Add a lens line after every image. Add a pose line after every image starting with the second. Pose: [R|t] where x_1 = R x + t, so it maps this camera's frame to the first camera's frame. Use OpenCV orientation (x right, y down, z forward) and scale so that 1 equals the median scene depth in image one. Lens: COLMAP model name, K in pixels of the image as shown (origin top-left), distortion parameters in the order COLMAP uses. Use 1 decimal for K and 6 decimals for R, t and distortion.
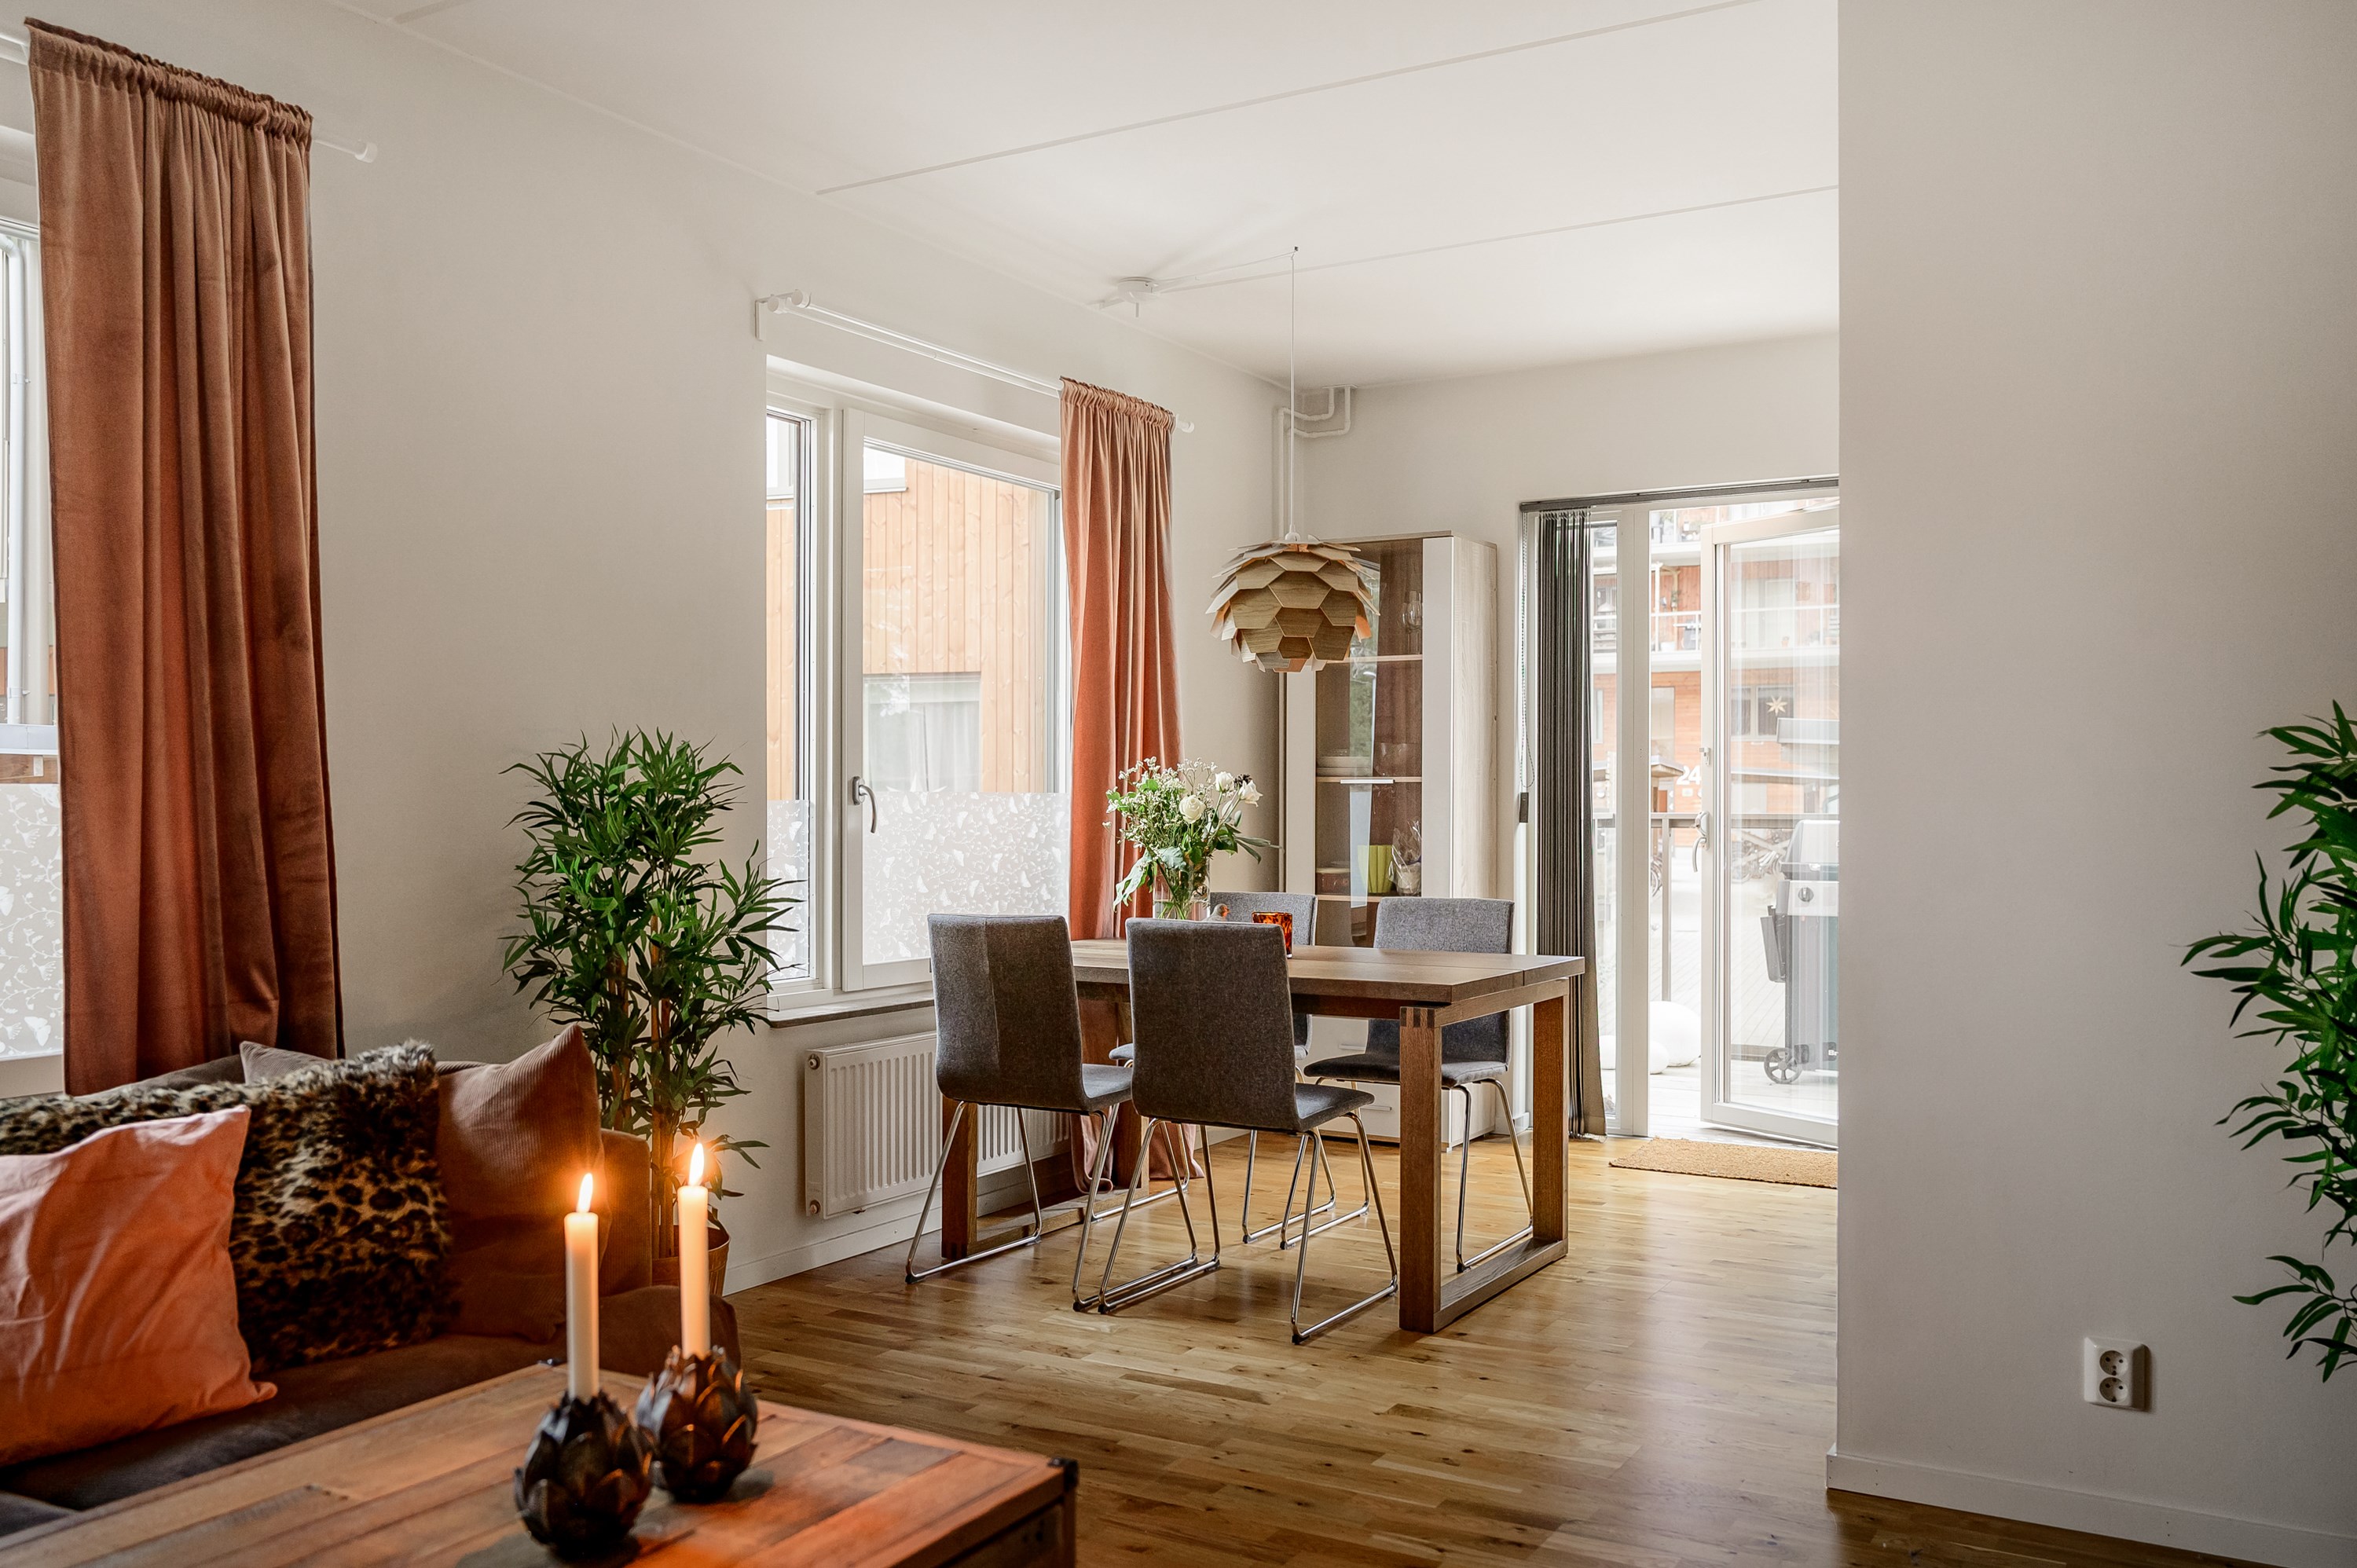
lens RADIAL K [[1938.7, 0, 1182.8], [0, 1938.7, 809.8], [0, 0, 1]] dist [-0.004030, 0.001523]
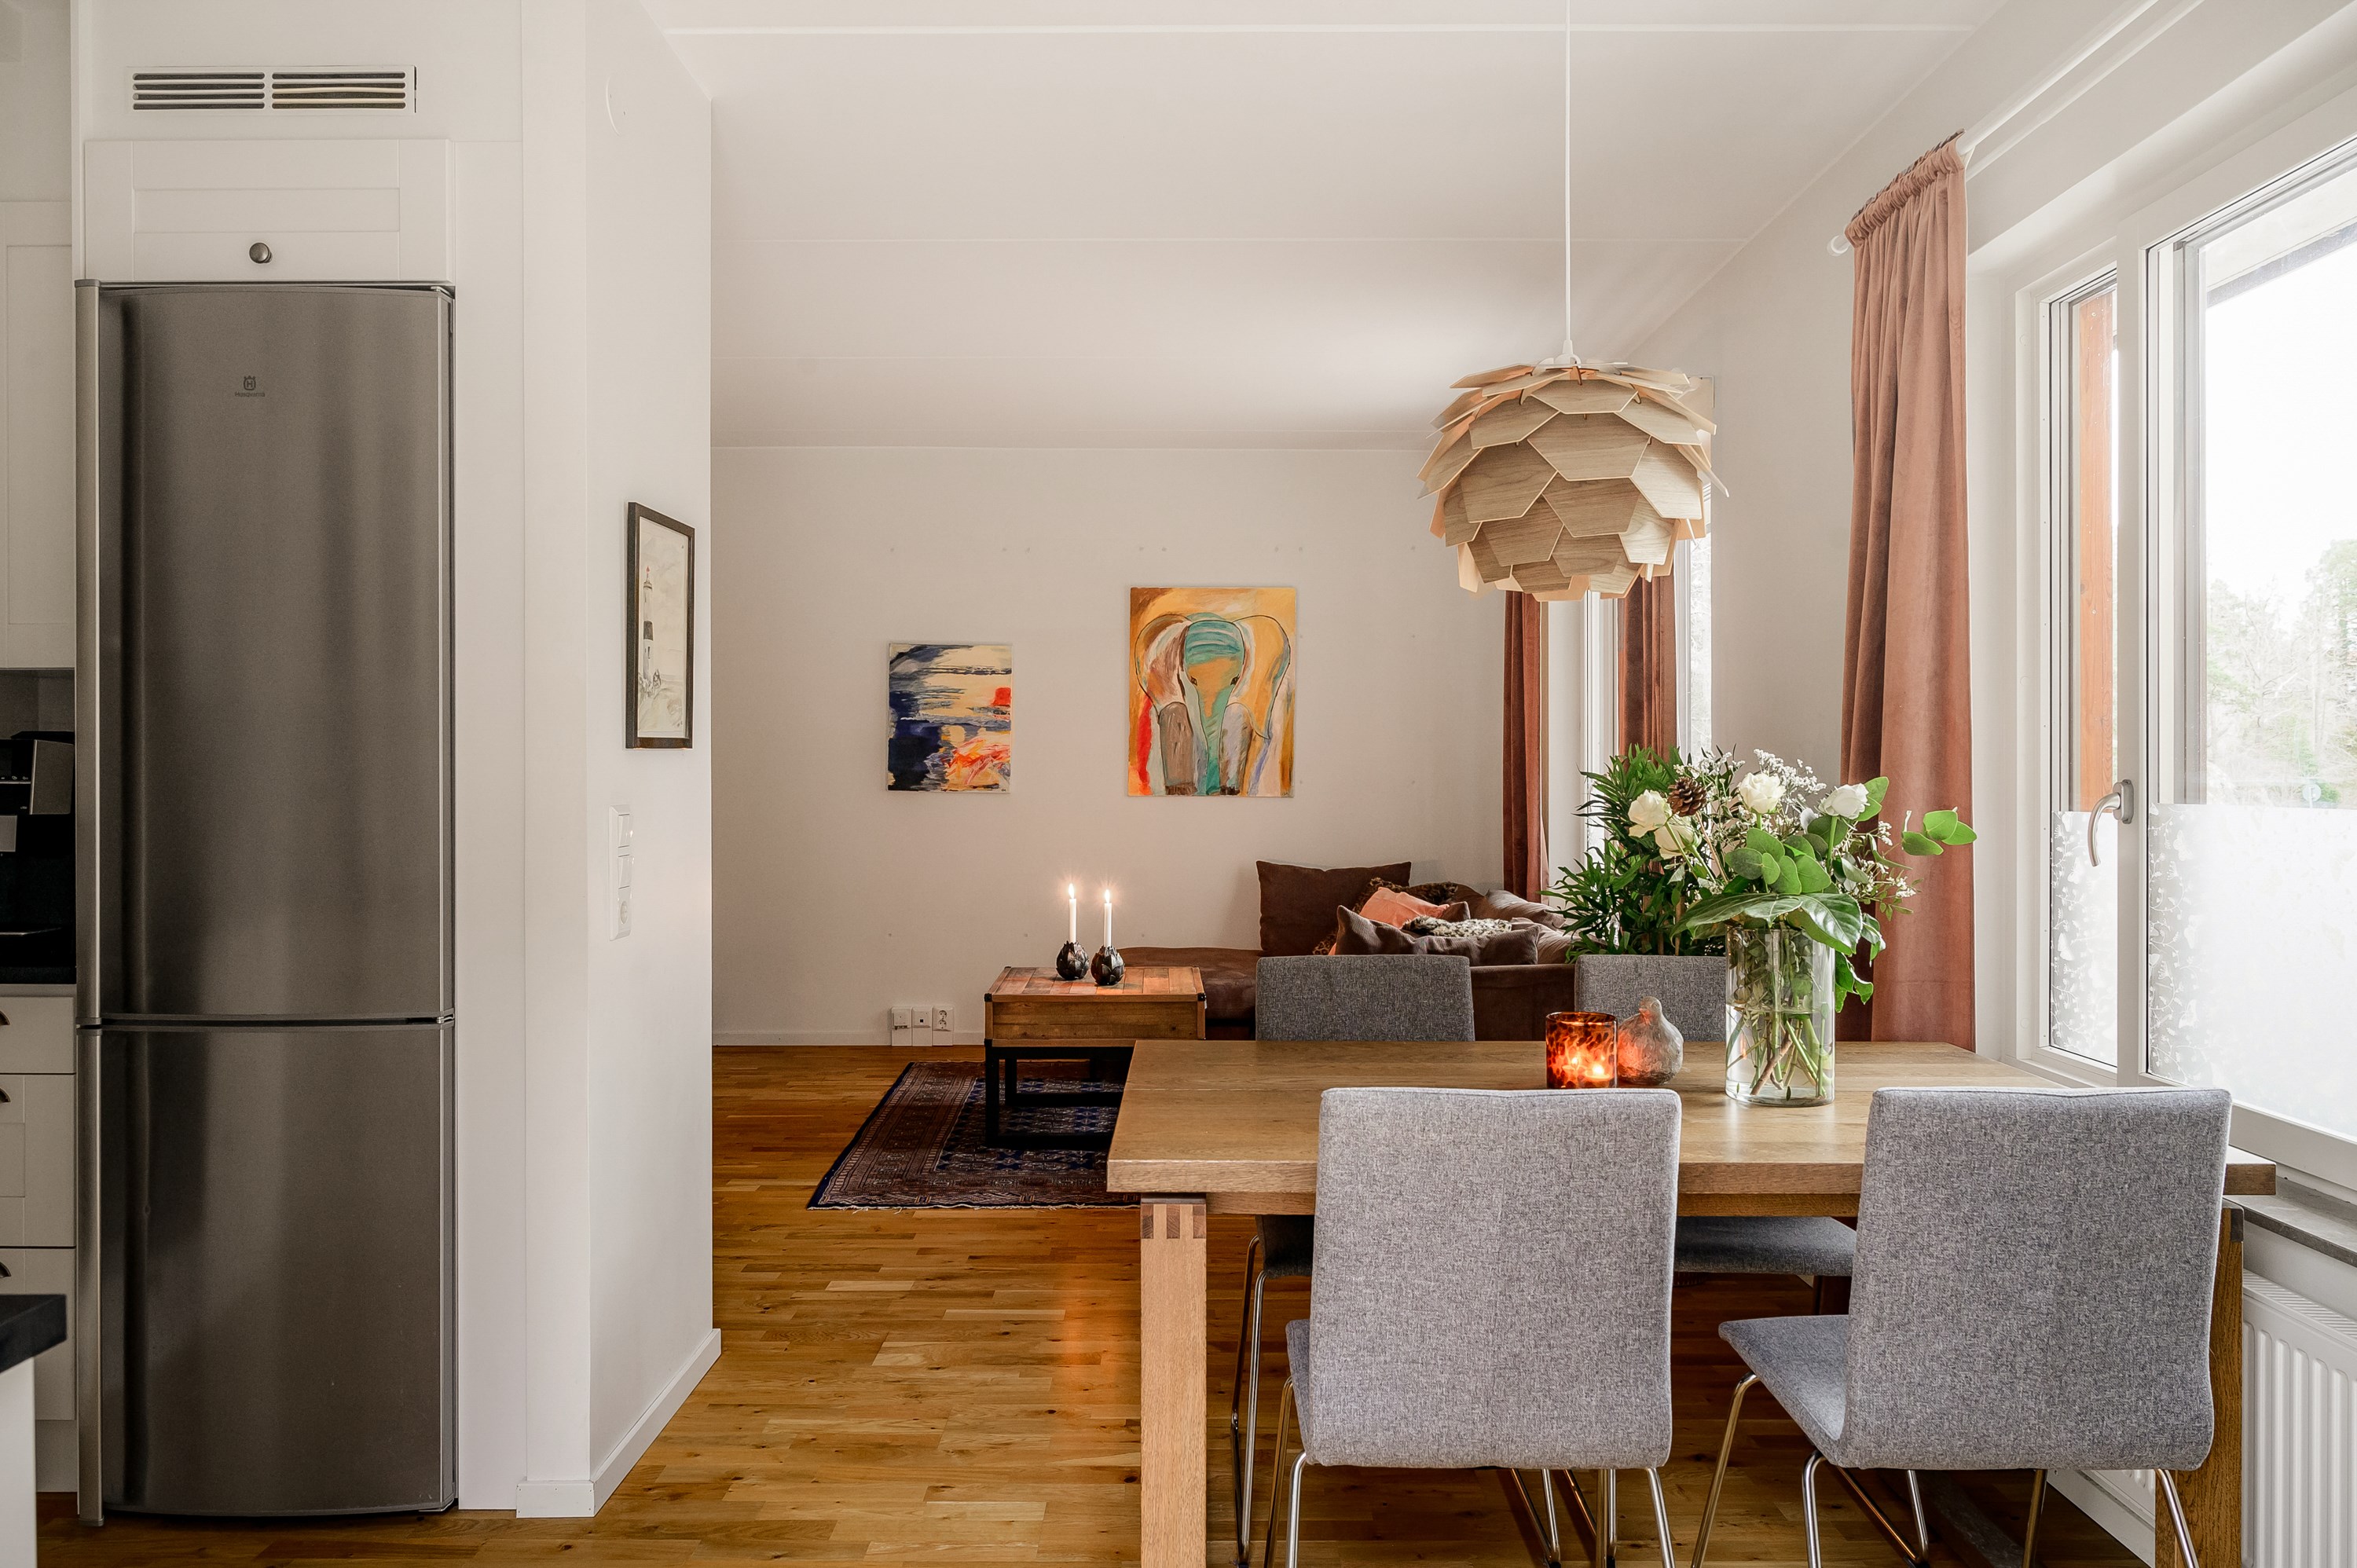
lens RADIAL K [[1618.9, 0, 1174.6], [0, 1618.9, 740.8], [0, 0, 1]] dist [0.003139, 0.002522]
pose [[-0.866887, -0.010604, -0.498391, 0.512112], [-0.004599, 0.999901, -0.013276, -0.030574], [0.498483, -0.009217, -0.866851, 1.741143]]
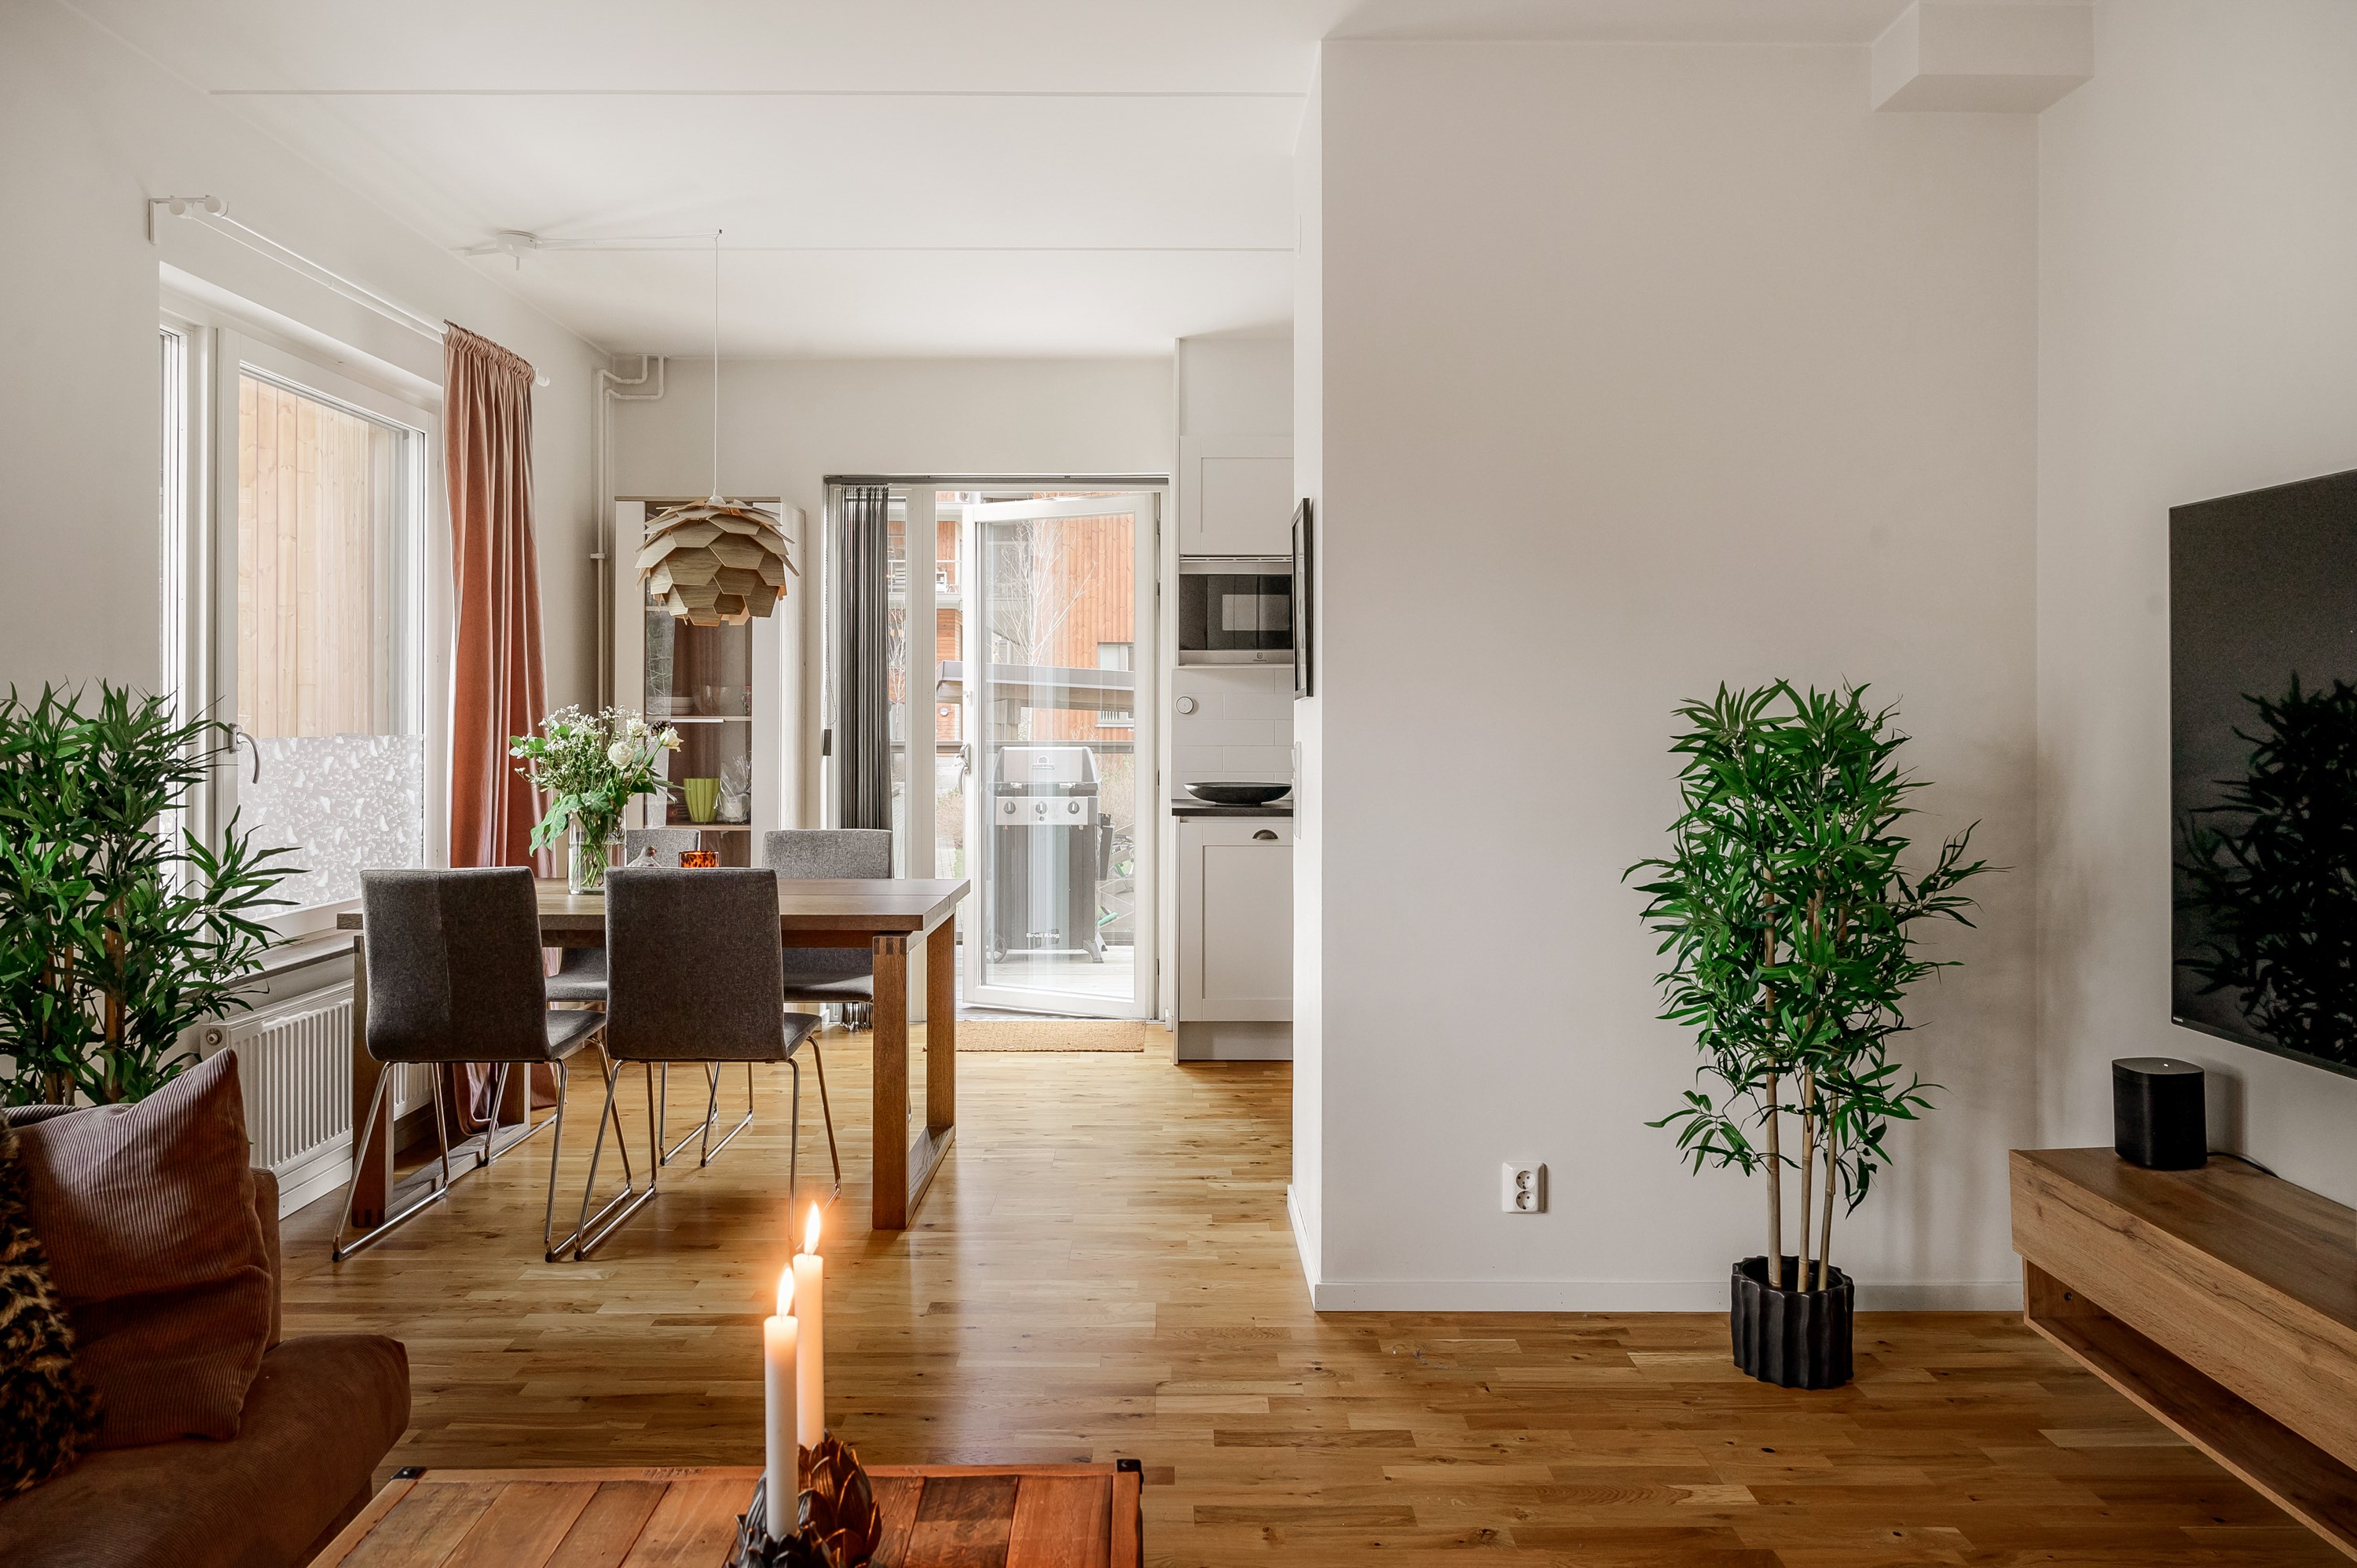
lens RADIAL K [[1614.0, 0, 1177.0], [0, 1614.0, 715.5], [0, 0, 1]] dist [0.002350, -0.002510]
pose [[0.860973, 0.000977, 0.508649, -0.226533], [0.001242, 0.999991, -0.004023, -0.022556], [-0.508648, 0.004095, 0.860965, 0.130815]]
